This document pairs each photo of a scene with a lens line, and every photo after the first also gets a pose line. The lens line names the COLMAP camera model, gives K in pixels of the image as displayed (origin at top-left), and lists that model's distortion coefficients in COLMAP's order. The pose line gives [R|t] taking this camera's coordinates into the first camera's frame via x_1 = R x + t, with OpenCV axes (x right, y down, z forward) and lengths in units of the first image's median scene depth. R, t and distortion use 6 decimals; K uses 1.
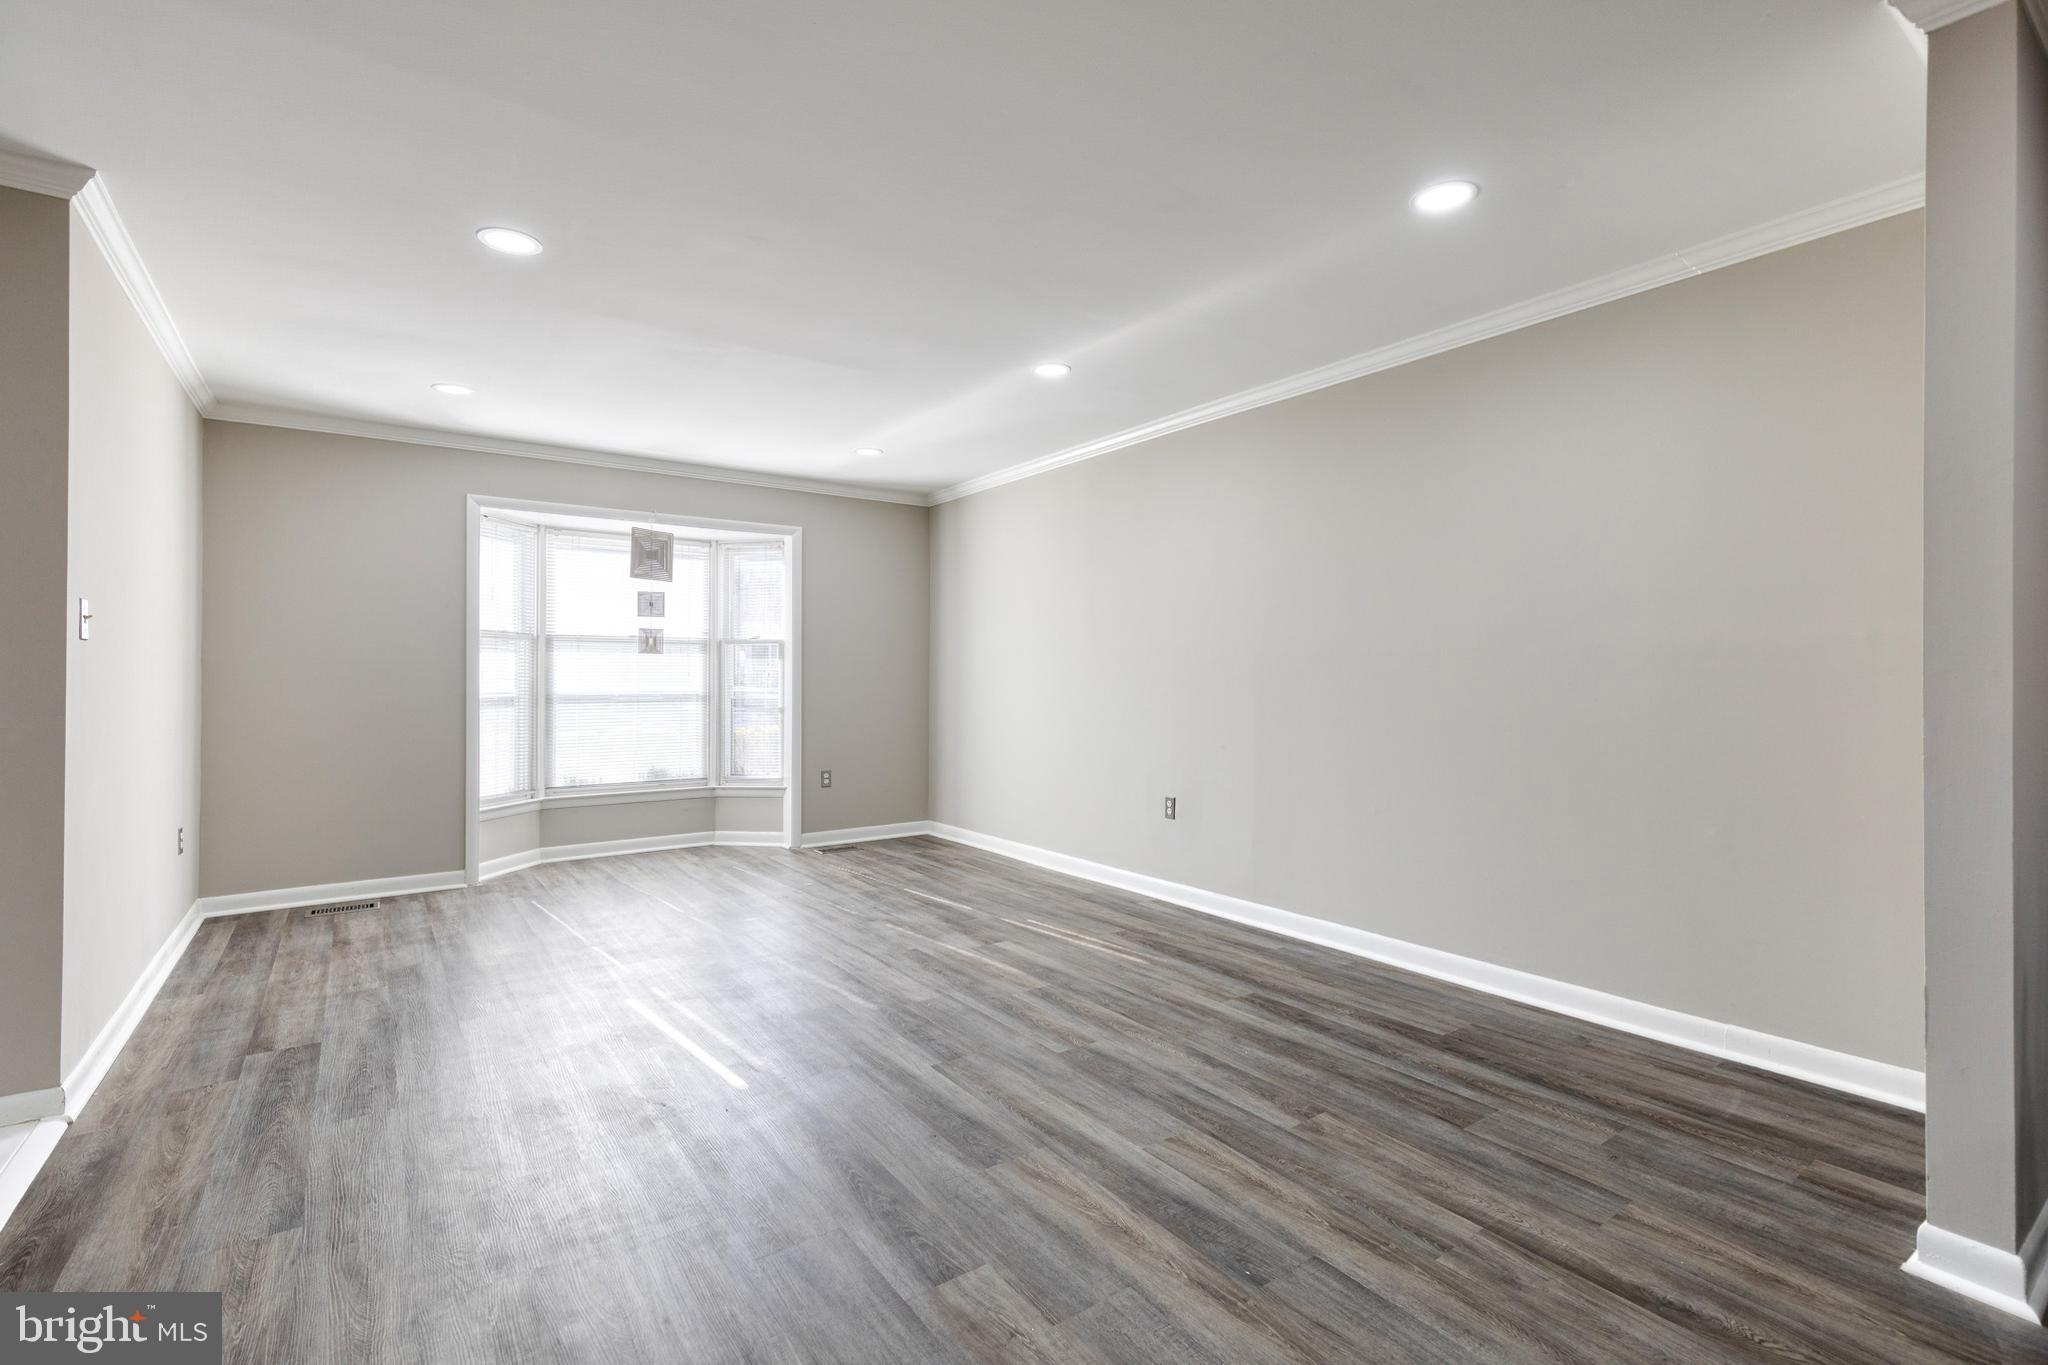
lens RADIAL K [[927.6, 0, 1041.5], [0, 927.6, 671.4], [0, 0, 1]] dist [0.011946, -0.002265]
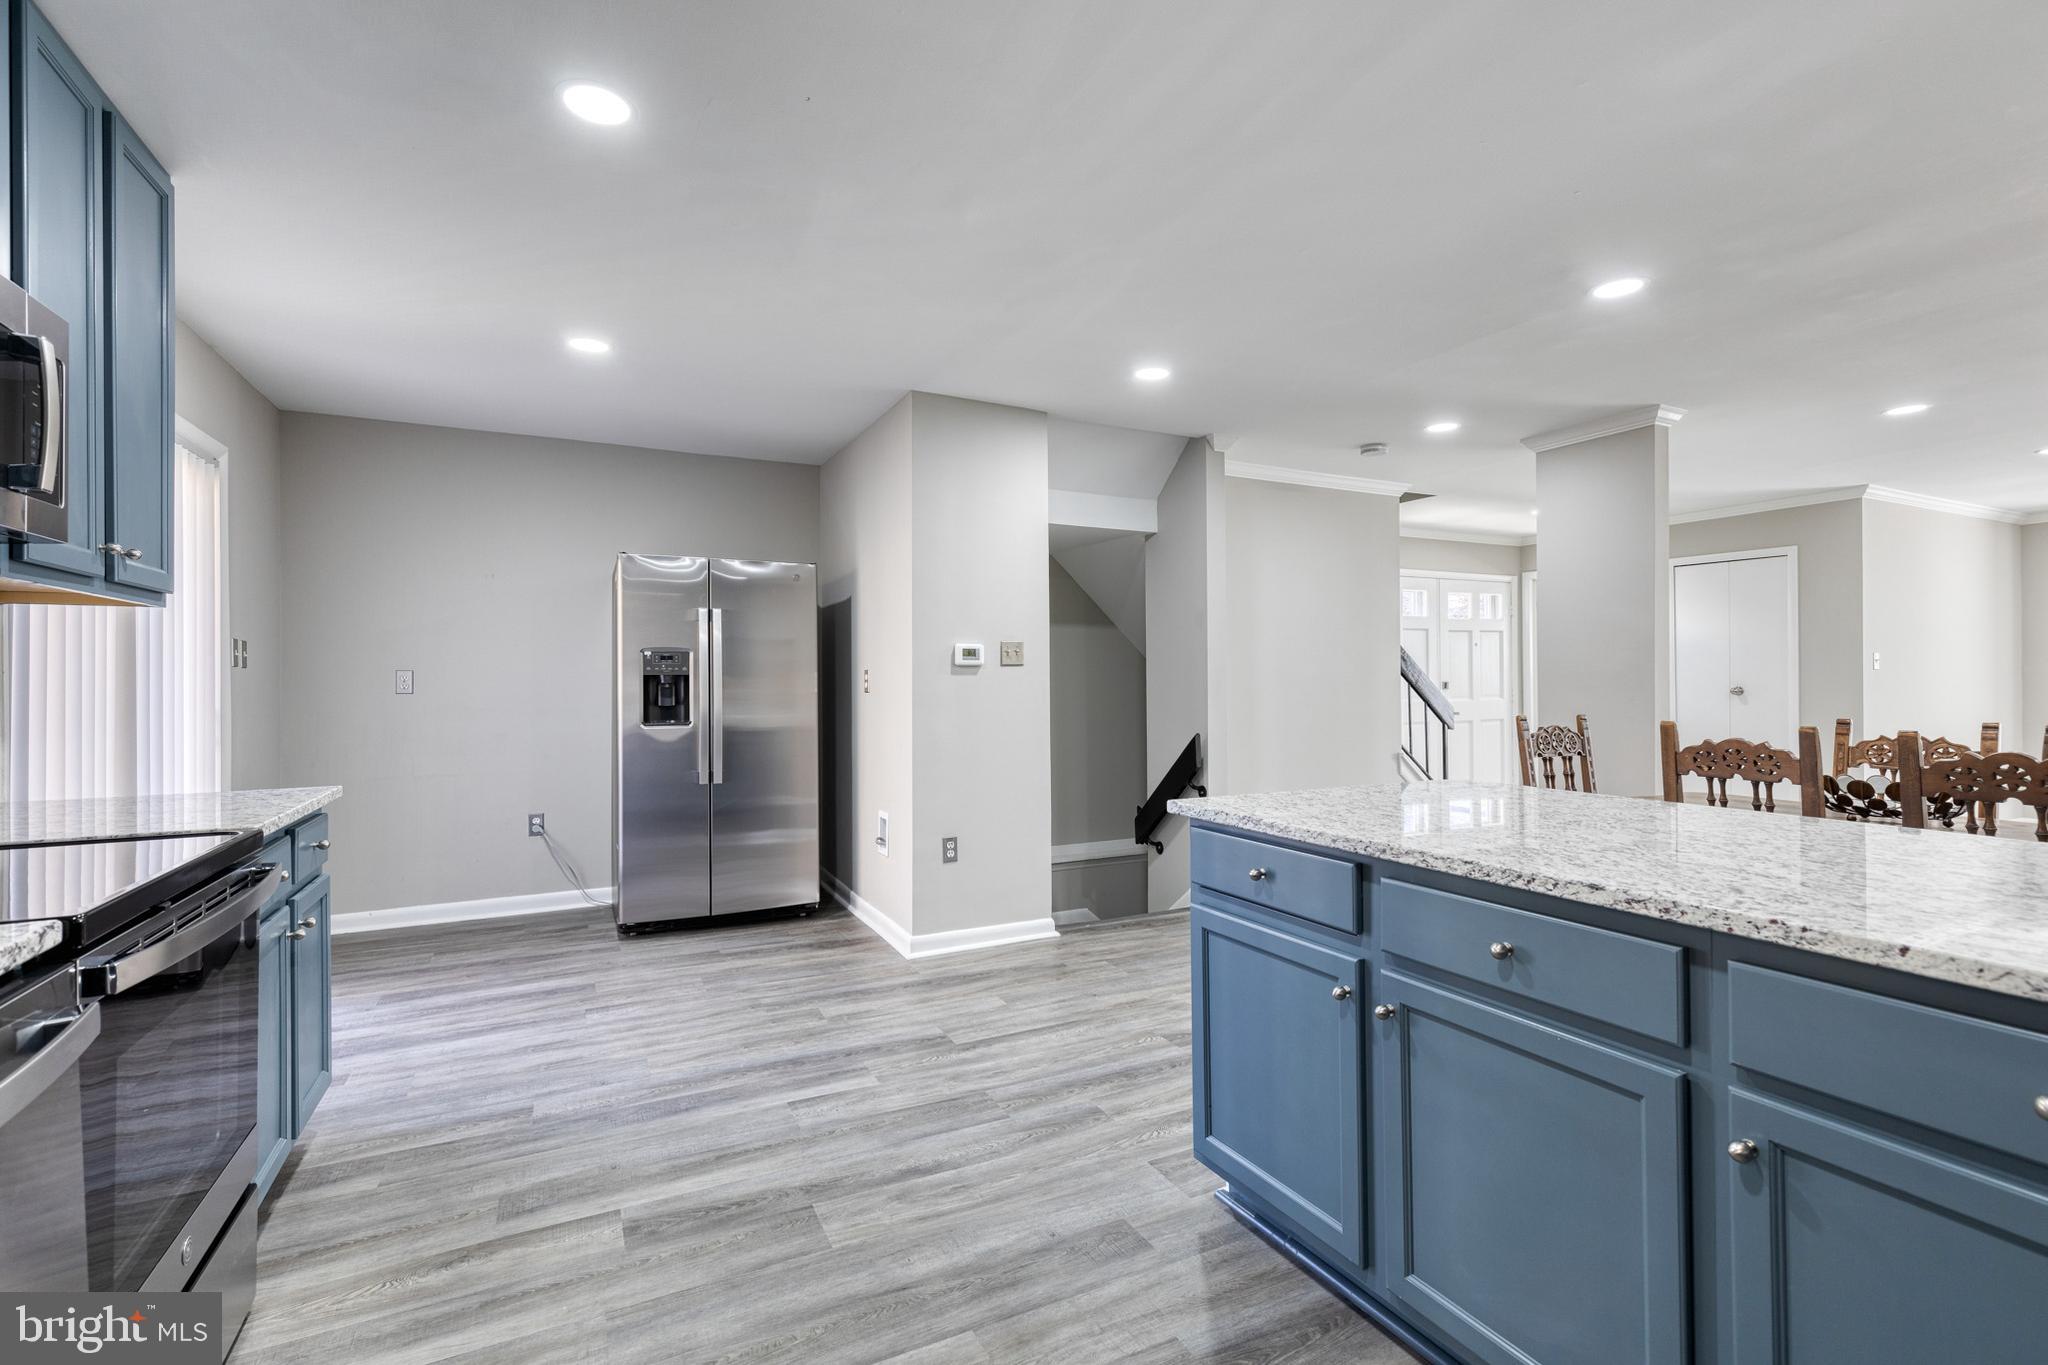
lens RADIAL K [[927.6, 0, 1038.7], [0, 927.6, 673.9], [0, 0, 1]] dist [0.011946, -0.002265]
pose [[-0.155901, -0.006965, -0.987748, 1.098962], [0.010238, 0.999910, -0.008666, -0.014136], [0.987720, -0.011464, -0.155815, -0.493877]]
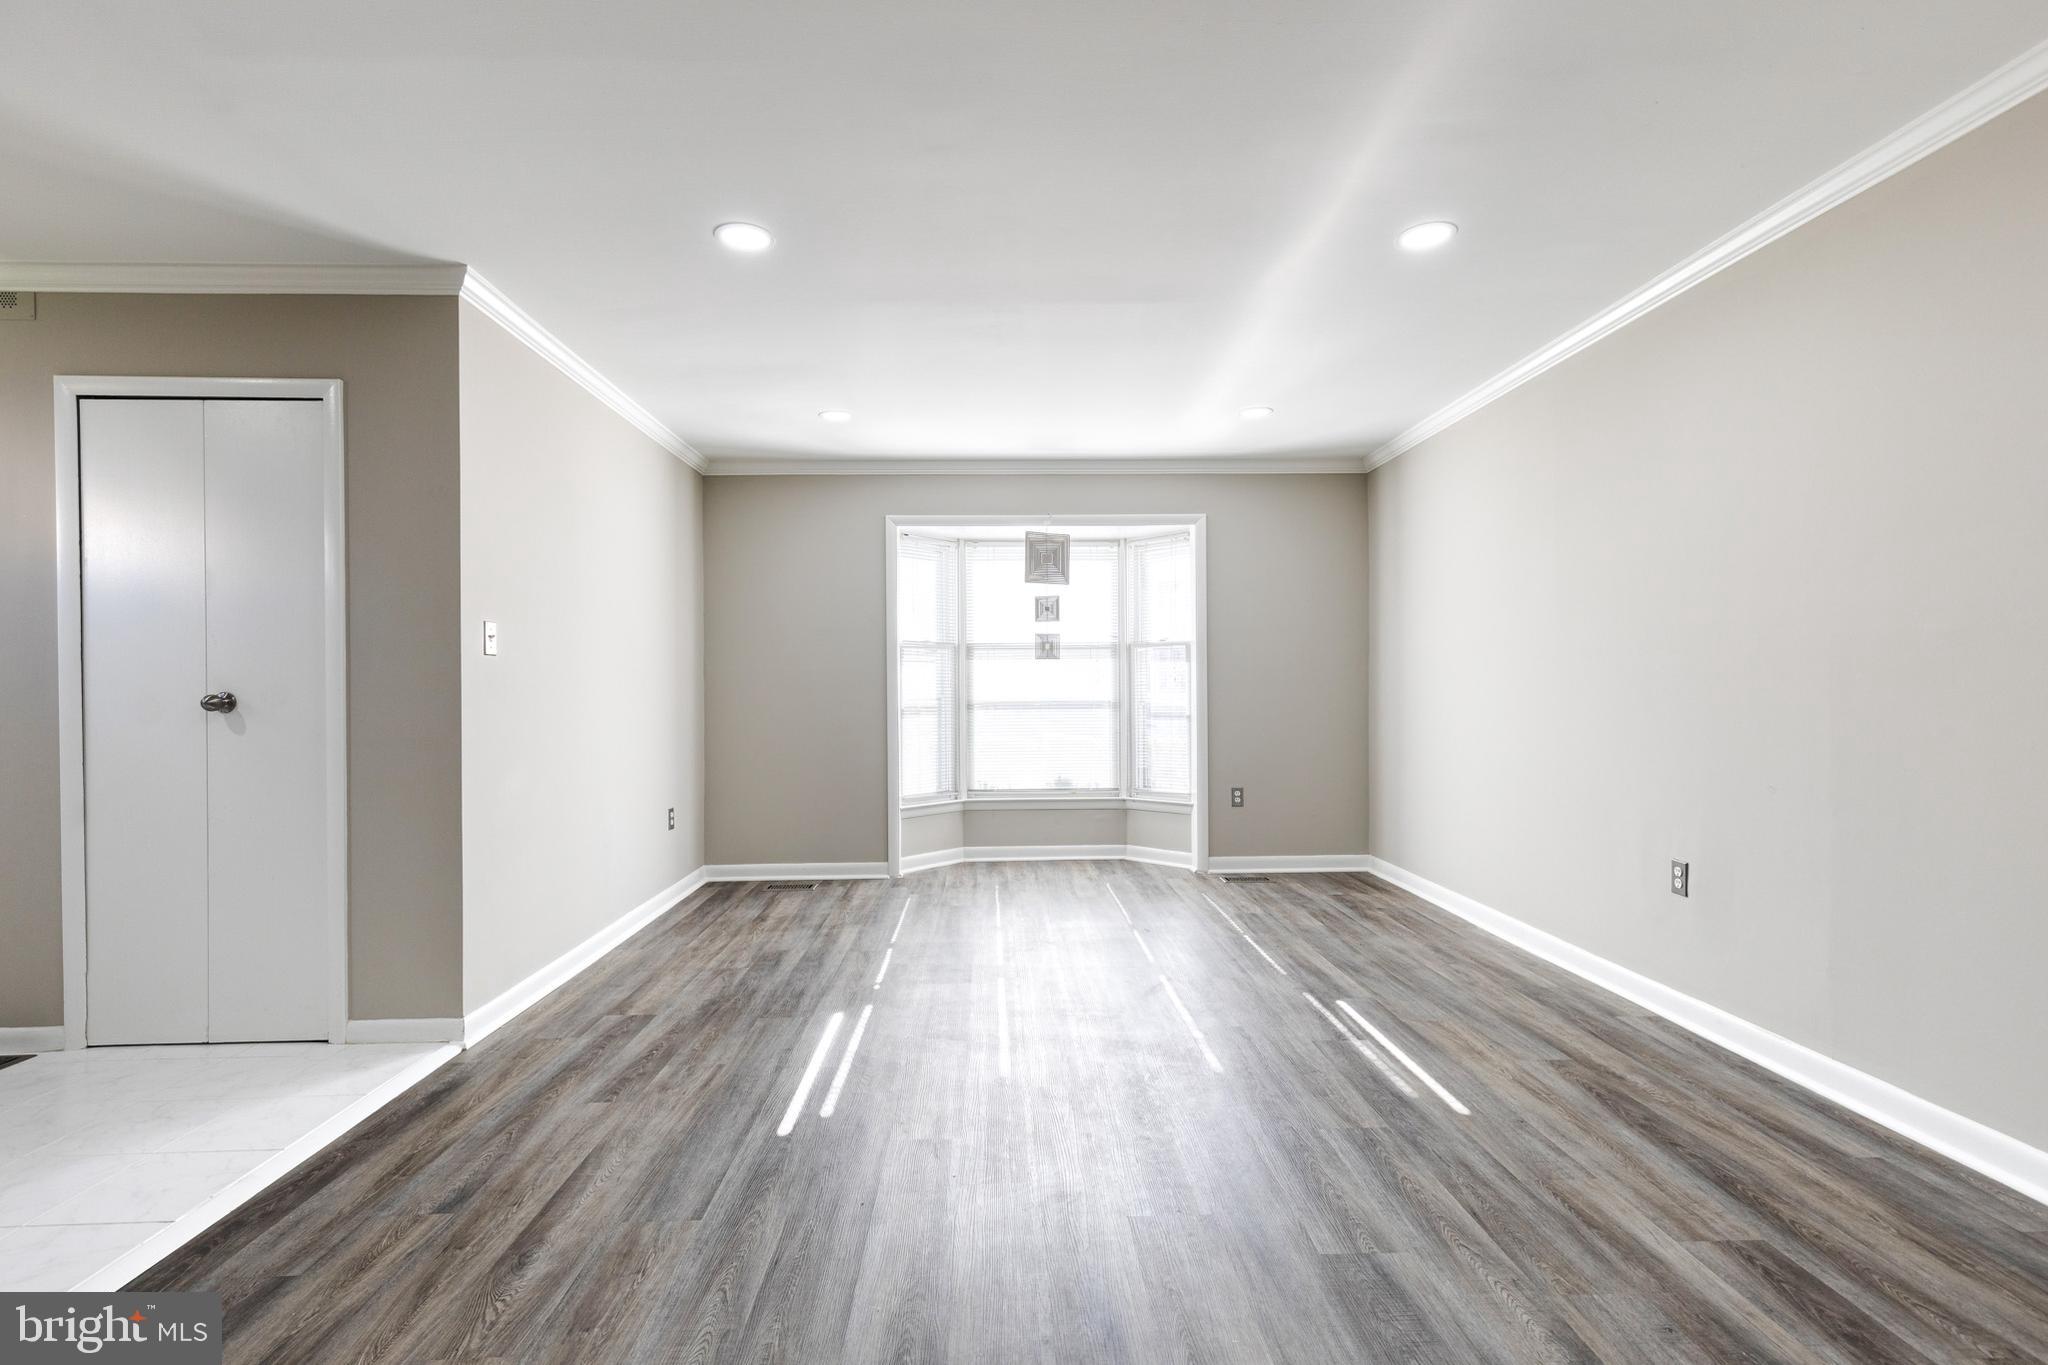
lens RADIAL K [[927.6, 0, 1021.6], [0, 927.6, 685.6], [0, 0, 1]] dist [0.011946, -0.002265]
pose [[0.826424, -0.007971, -0.562991, 0.151364], [0.012126, 0.999920, 0.003642, 0.006613], [0.562917, -0.009837, 0.826455, 0.246602]]
